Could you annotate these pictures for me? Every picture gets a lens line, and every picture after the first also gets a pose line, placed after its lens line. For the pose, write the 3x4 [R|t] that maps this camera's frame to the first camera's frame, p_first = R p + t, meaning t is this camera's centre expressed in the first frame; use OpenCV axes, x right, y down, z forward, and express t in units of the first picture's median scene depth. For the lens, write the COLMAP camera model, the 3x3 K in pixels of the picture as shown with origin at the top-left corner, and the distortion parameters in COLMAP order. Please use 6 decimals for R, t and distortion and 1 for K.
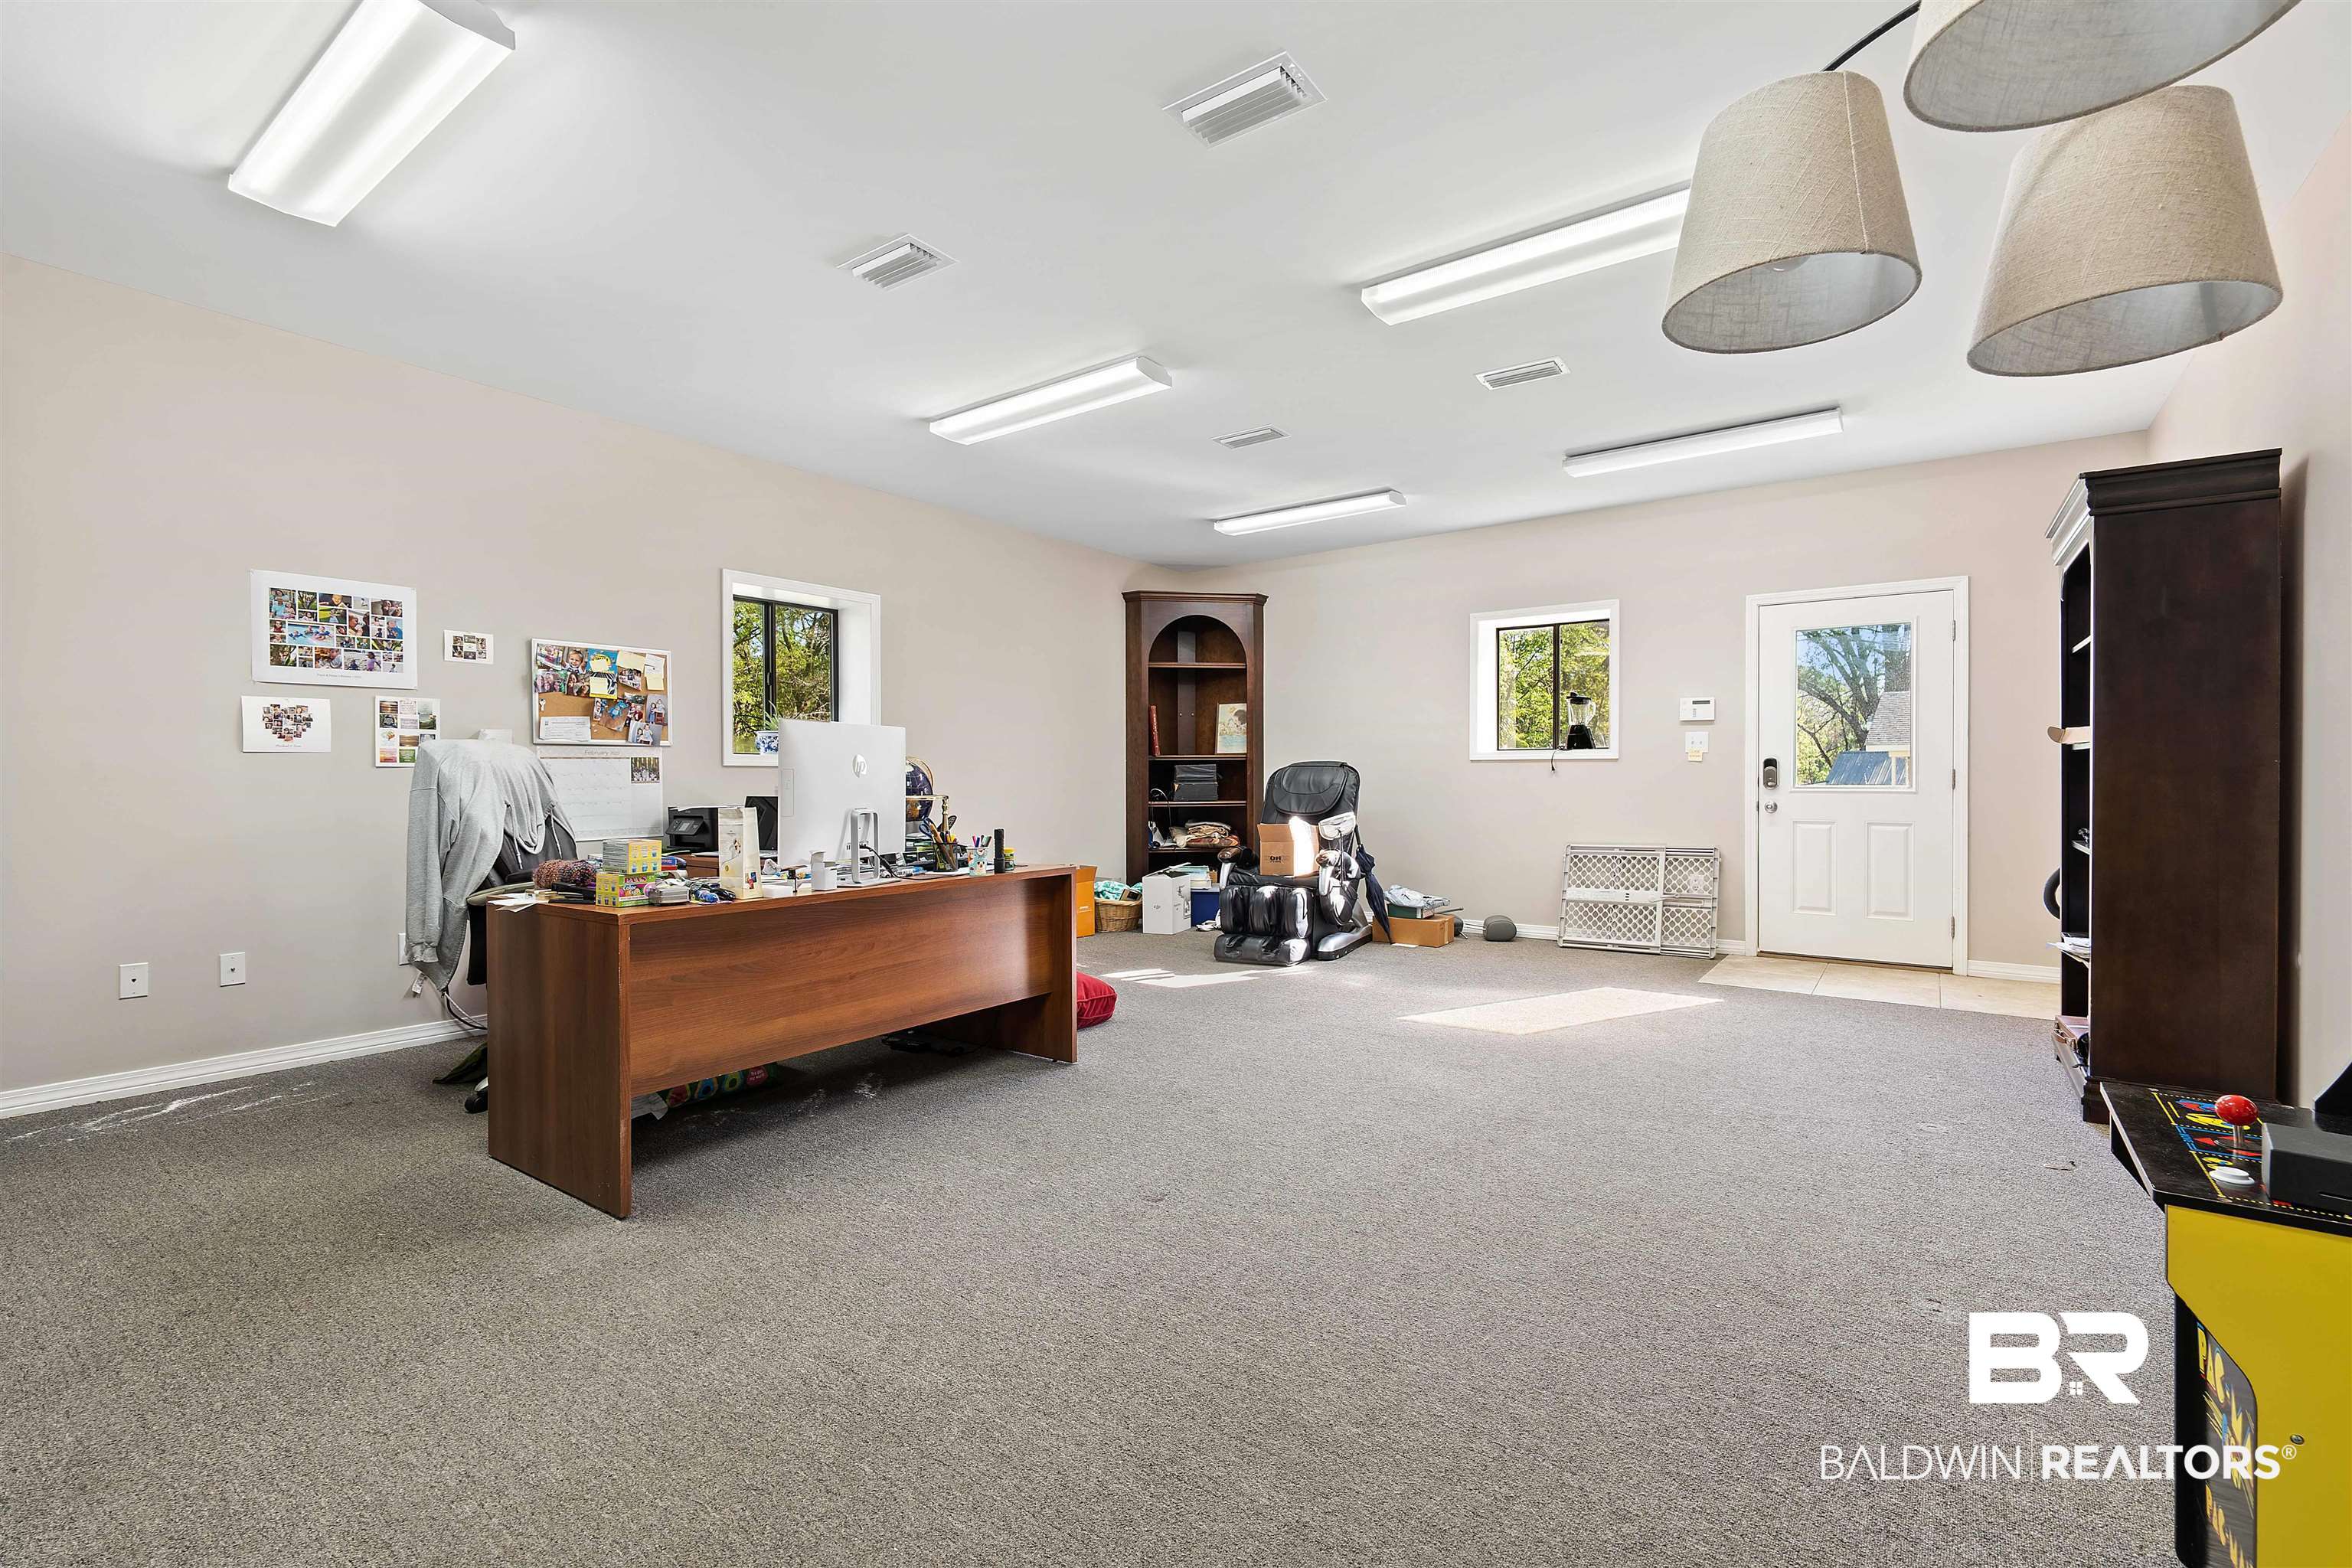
lens RADIAL K [[1019.2, 0, 1185.7], [0, 1019.2, 786.6], [0, 0, 1]] dist [0.002973, 0.000100]
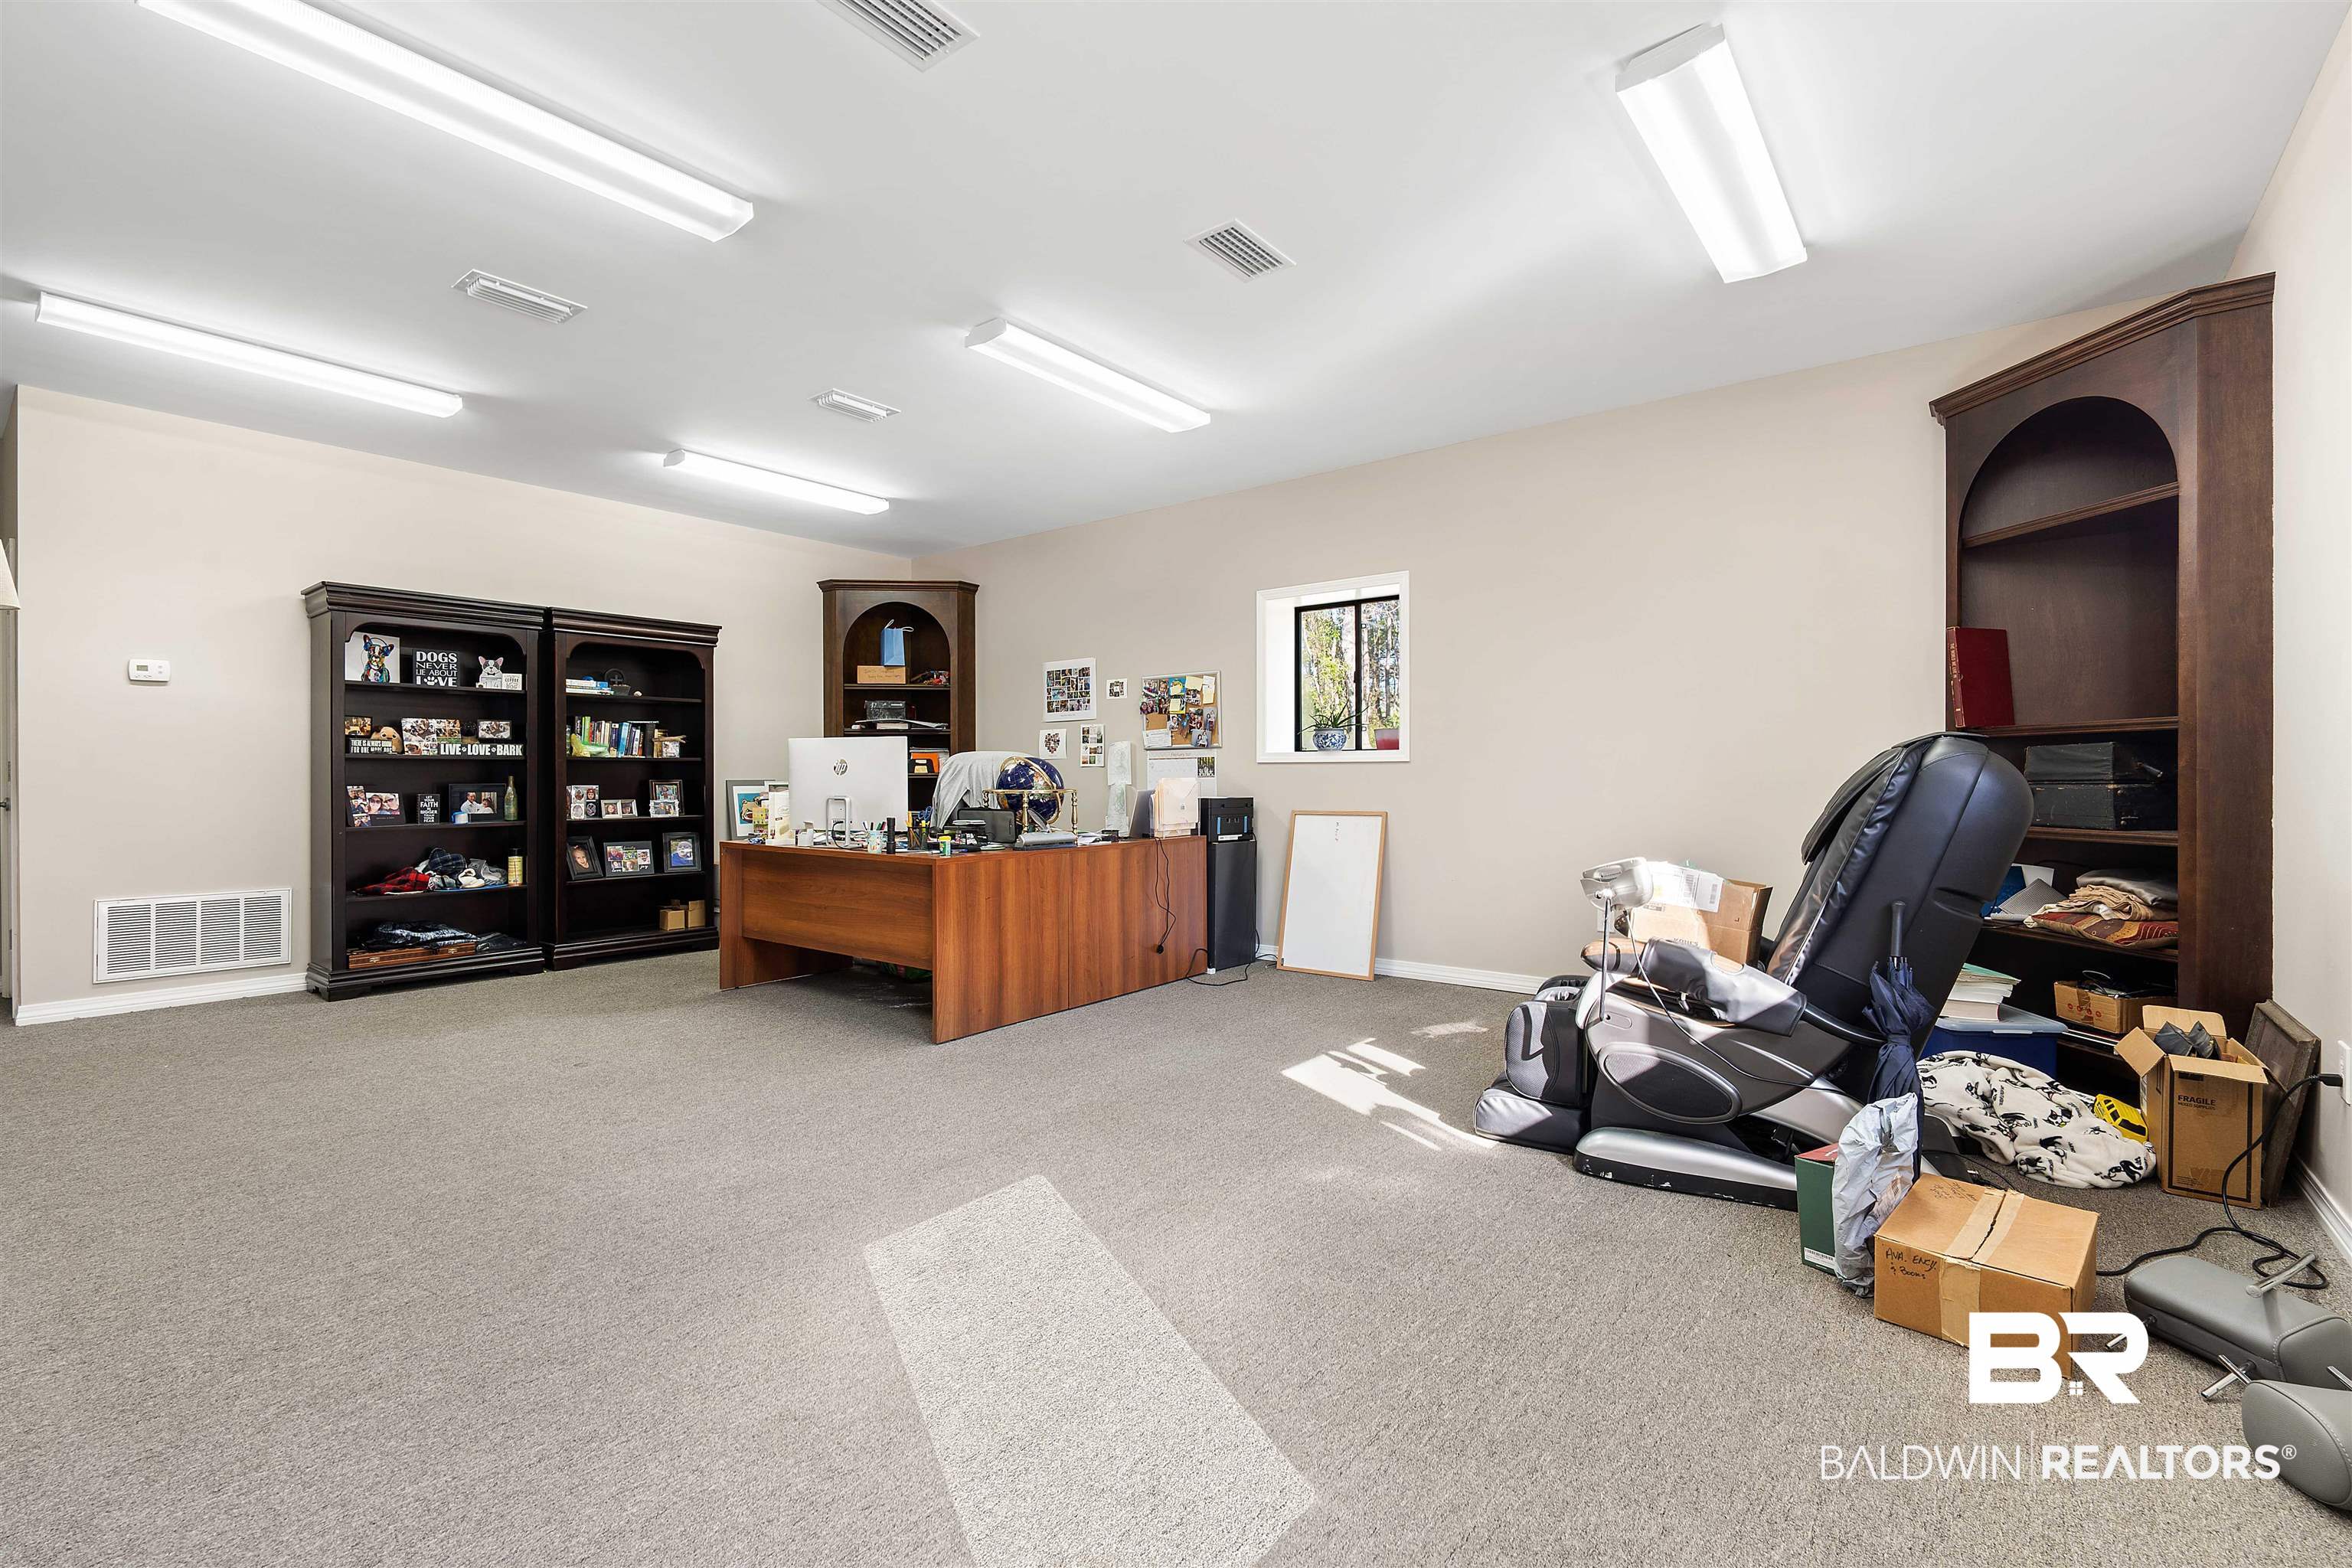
lens RADIAL K [[1019.2, 0, 1182.8], [0, 1019.2, 774.0], [0, 0, 1]] dist [0.002973, 0.000100]
pose [[-0.036122, 0.004775, -0.999336, 0.852563], [-0.006673, 0.999965, 0.005020, -0.015658], [0.999325, 0.006849, -0.036089, 1.168407]]
